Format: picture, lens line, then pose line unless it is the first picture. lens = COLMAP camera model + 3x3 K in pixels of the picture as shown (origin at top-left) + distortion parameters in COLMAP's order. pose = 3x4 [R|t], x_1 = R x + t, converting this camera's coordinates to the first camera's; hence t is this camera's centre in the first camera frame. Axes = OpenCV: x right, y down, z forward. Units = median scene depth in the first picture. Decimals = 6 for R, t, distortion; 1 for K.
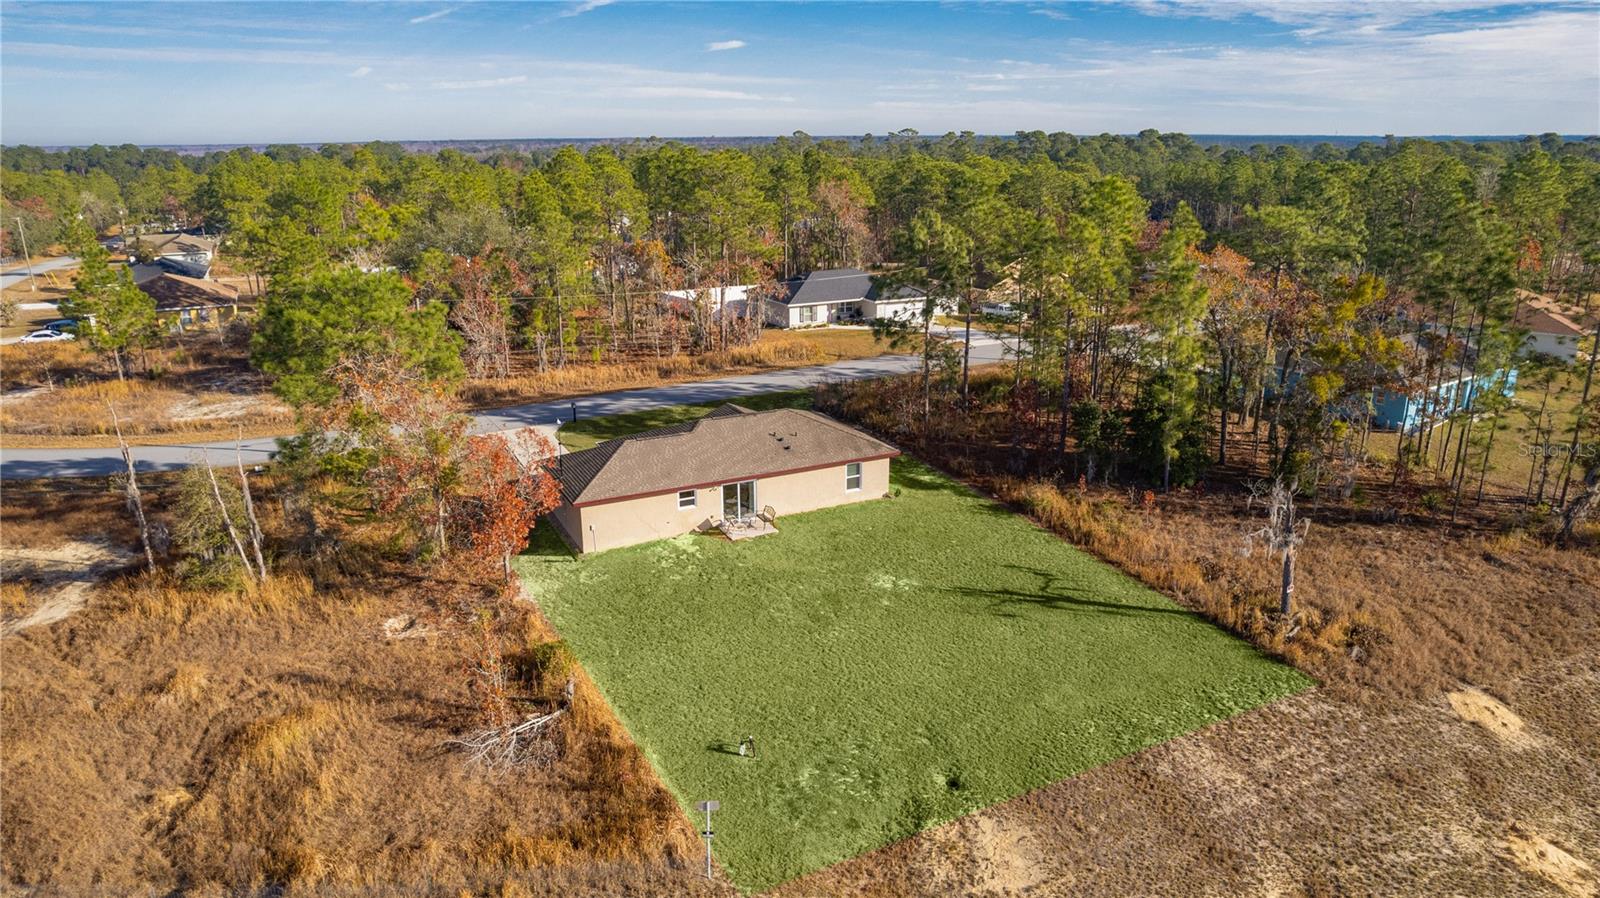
lens RADIAL K [[1025.6, 0, 800.0], [0, 1025.6, 449.0], [0, 0, 1]] dist [-0.072063, 0.057527]
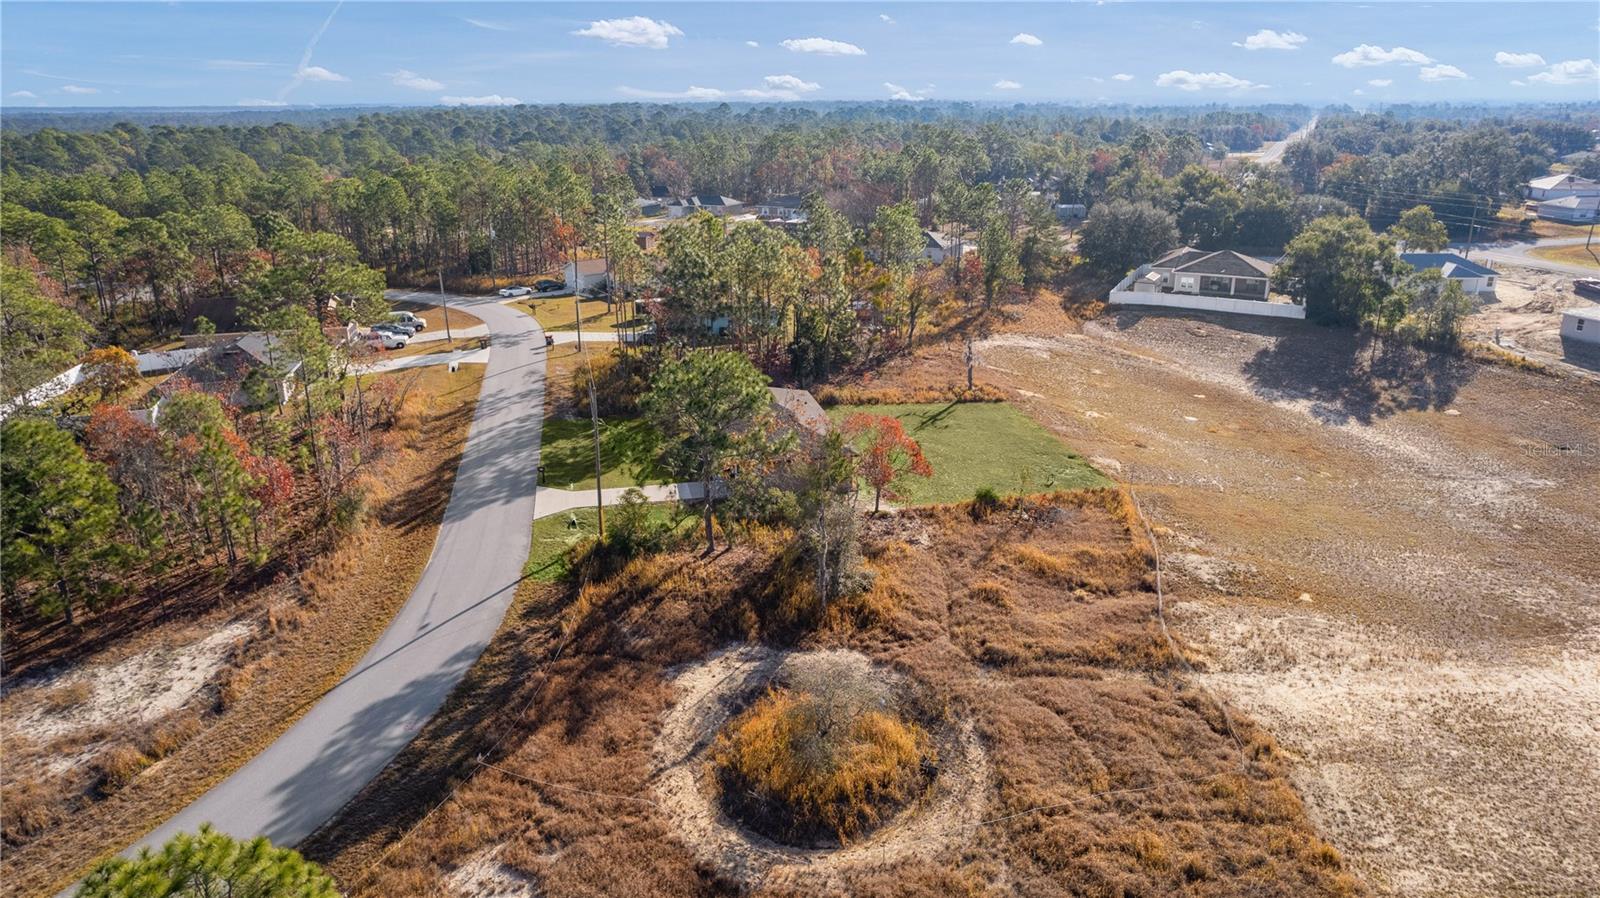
lens RADIAL K [[1035.1, 0, 804.3], [0, 1035.1, 445.9], [0, 0, 1]] dist [-0.084077, 0.073973]
pose [[0.246311, -0.305940, 0.919637, -1.695095], [0.287608, 0.929202, 0.232091, -0.349766], [-0.925534, 0.207328, 0.316863, 0.556125]]
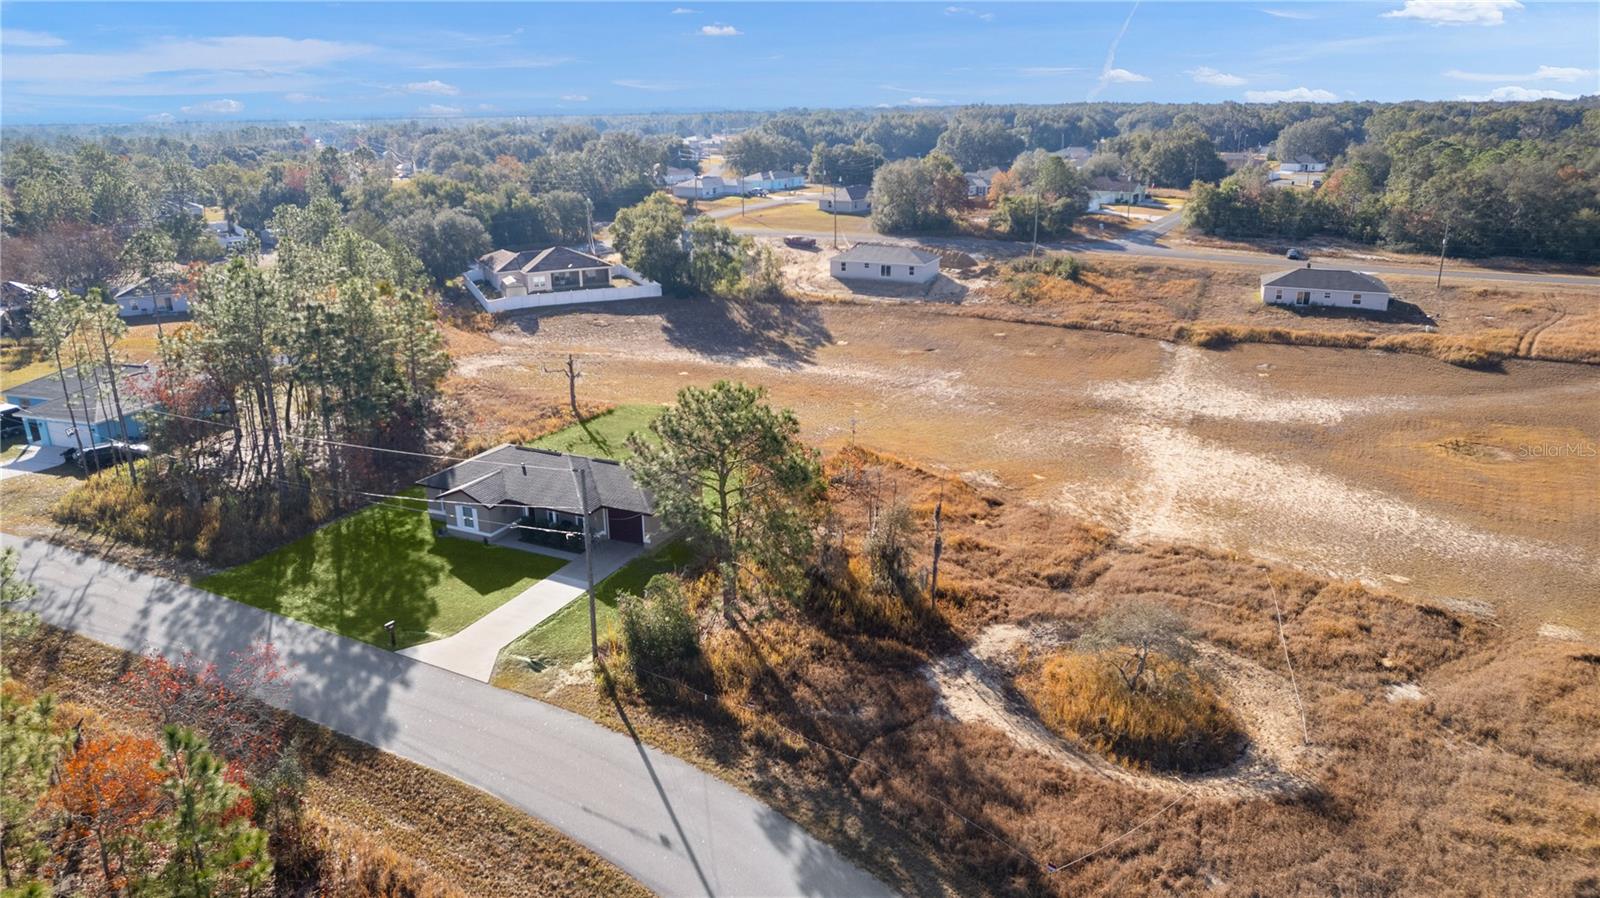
lens RADIAL K [[1025.6, 0, 800.0], [0, 1025.6, 449.0], [0, 0, 1]] dist [-0.072063, 0.057527]
pose [[-0.624364, -0.237544, 0.744139, -1.365716], [0.241704, 0.847135, 0.473224, -0.631672], [-0.742798, 0.475325, -0.471505, 1.551647]]
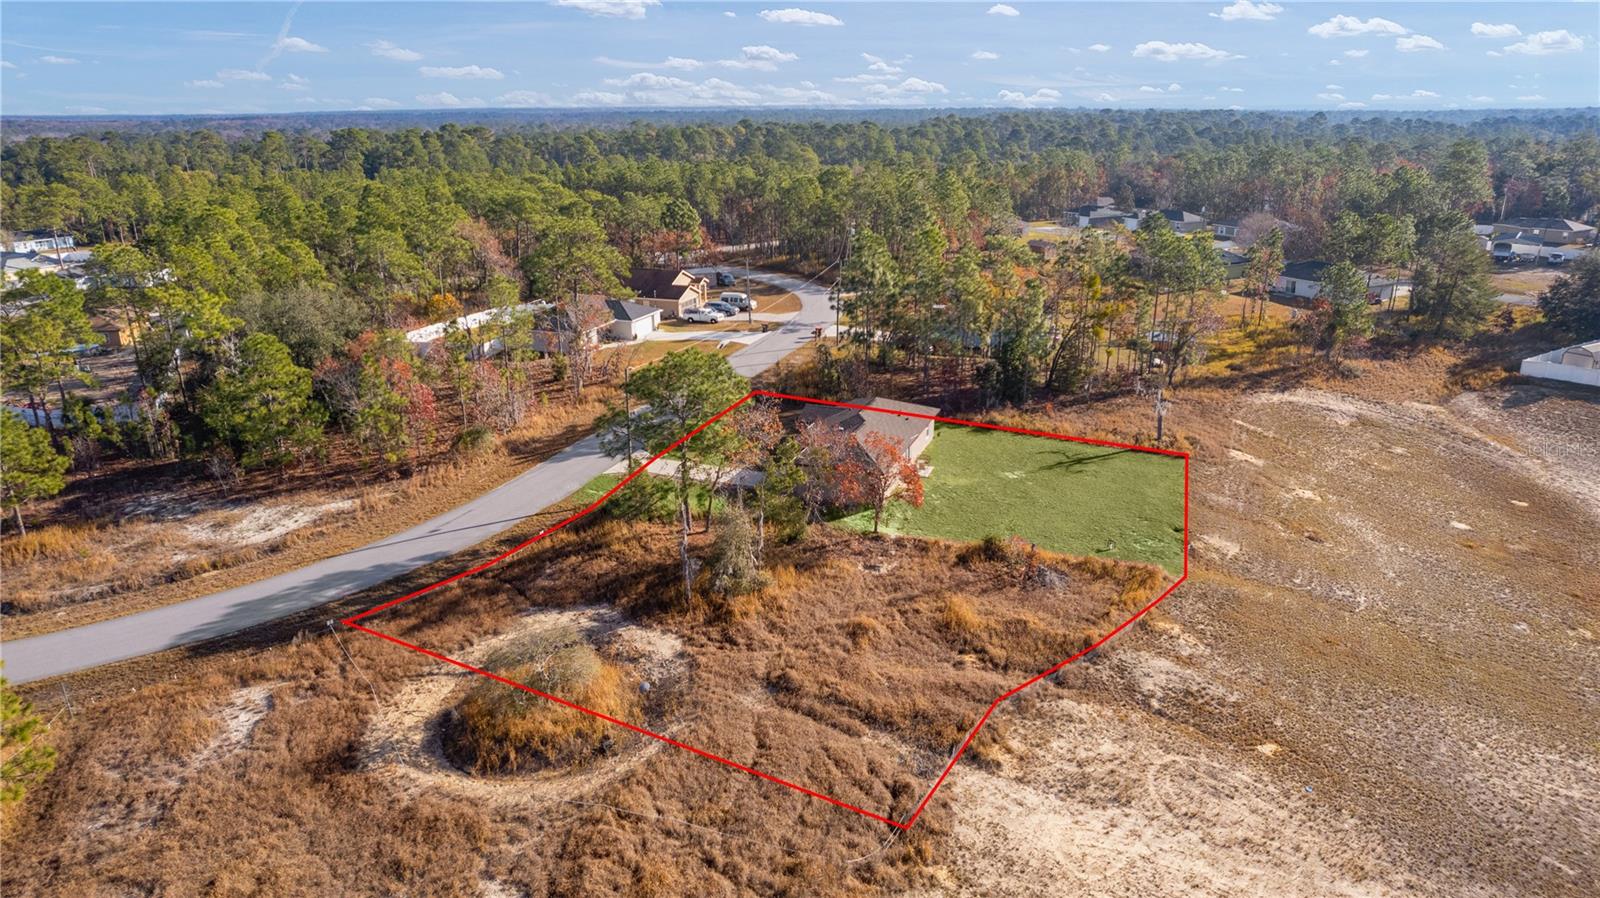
lens RADIAL K [[1025.6, 0, 800.0], [0, 1025.6, 449.0], [0, 0, 1]] dist [-0.072063, 0.057527]
pose [[0.735618, -0.214779, 0.642445, -1.312421], [0.199727, 0.975012, 0.097267, -0.160351], [-0.647283, 0.056762, 0.760134, -0.127803]]
